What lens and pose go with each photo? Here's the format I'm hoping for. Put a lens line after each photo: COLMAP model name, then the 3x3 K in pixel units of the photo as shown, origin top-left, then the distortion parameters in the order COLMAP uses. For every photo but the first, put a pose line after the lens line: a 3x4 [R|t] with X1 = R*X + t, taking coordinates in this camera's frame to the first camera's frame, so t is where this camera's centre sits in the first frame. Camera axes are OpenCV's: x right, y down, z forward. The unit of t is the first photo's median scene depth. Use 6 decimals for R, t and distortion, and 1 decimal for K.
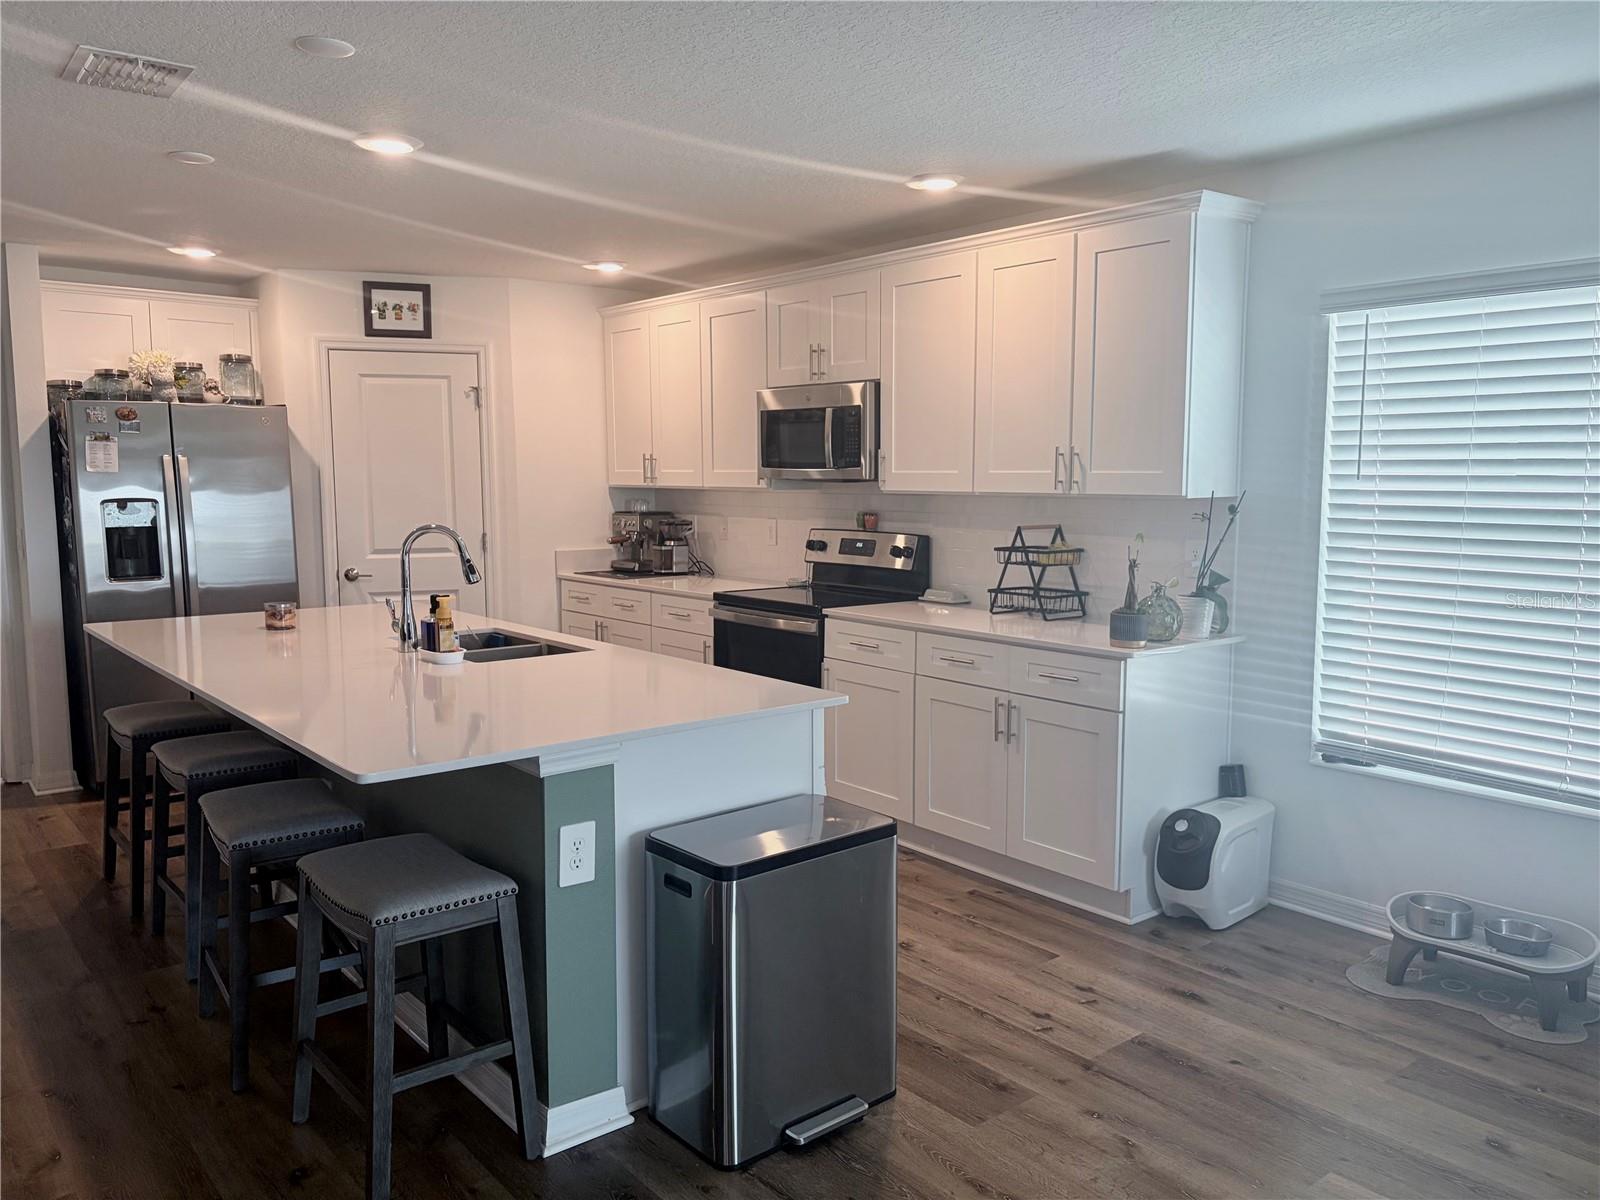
lens RADIAL K [[1219.5, 0, 800.0], [0, 1219.5, 600.0], [0, 0, 1]] dist [0.083601, -0.098766]
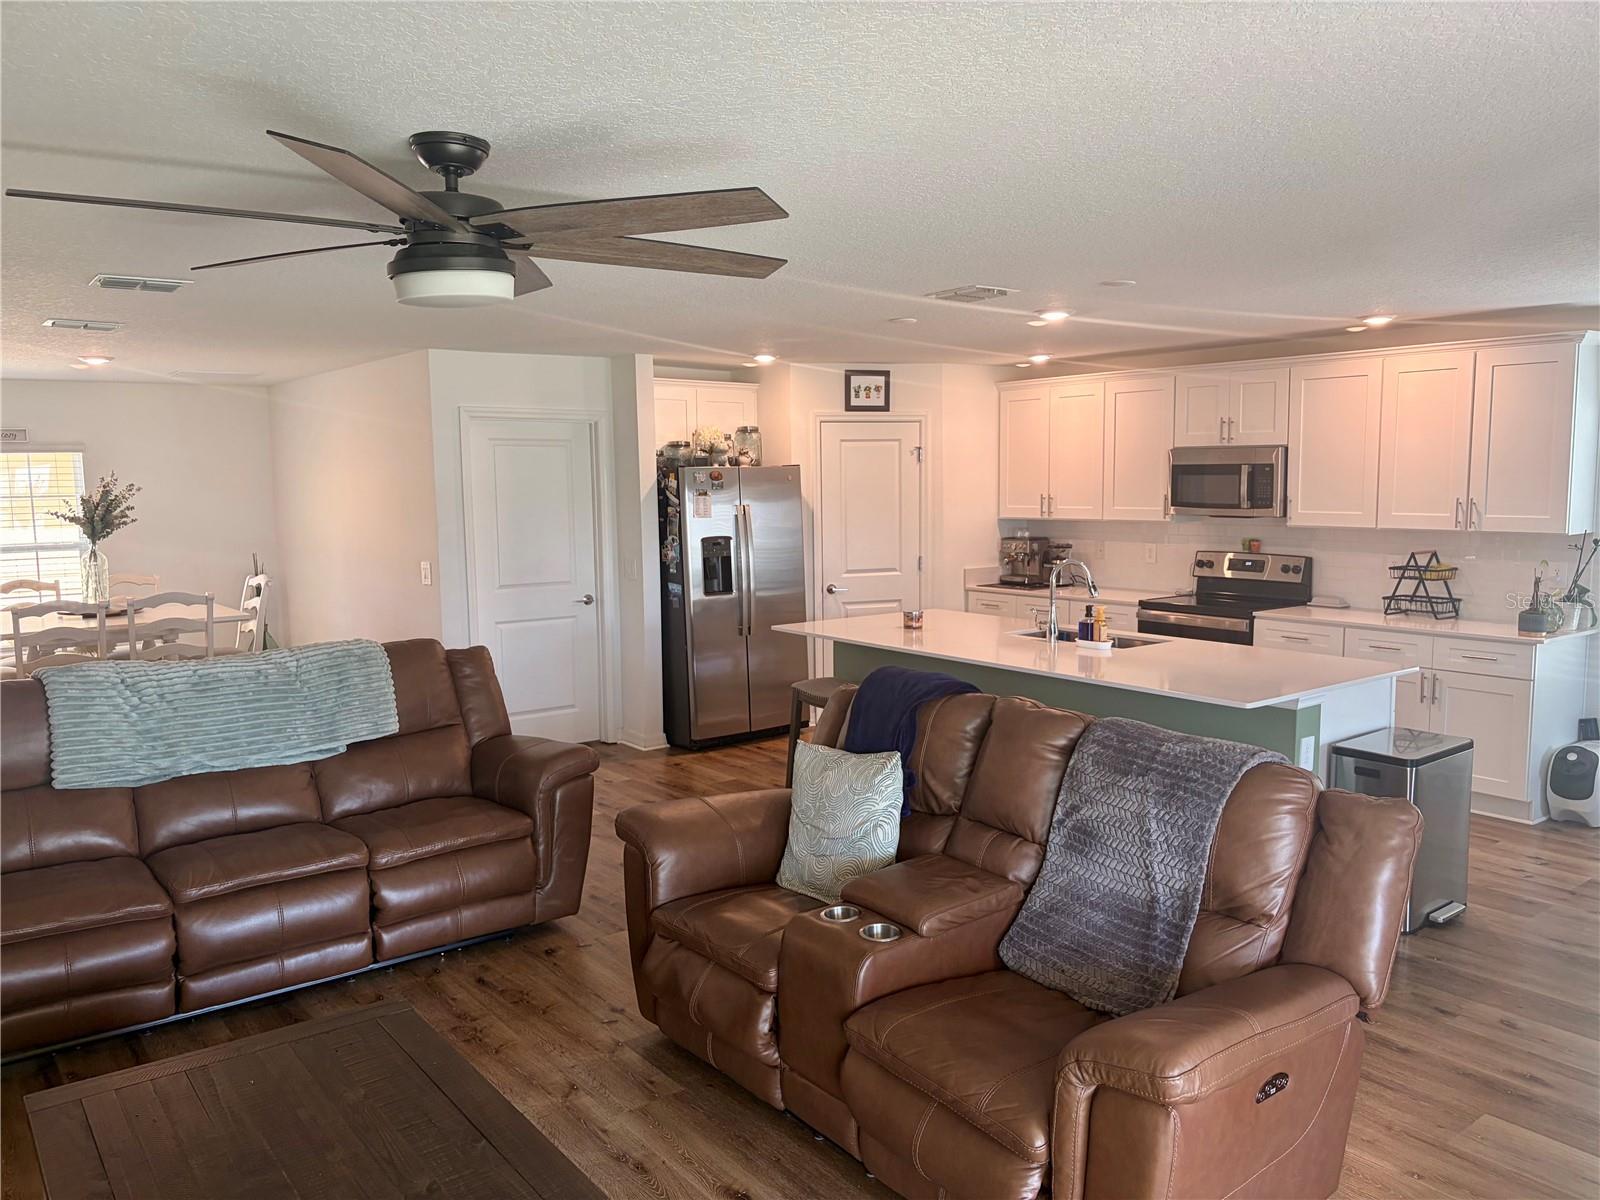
lens RADIAL K [[1219.5, 0, 800.0], [0, 1219.5, 600.0], [0, 0, 1]] dist [0.083601, -0.098766]
pose [[0.999535, -0.008036, -0.029400, -0.419686], [0.007988, 0.999967, -0.001745, -0.007325], [0.029413, 0.001509, 0.999566, -0.380643]]
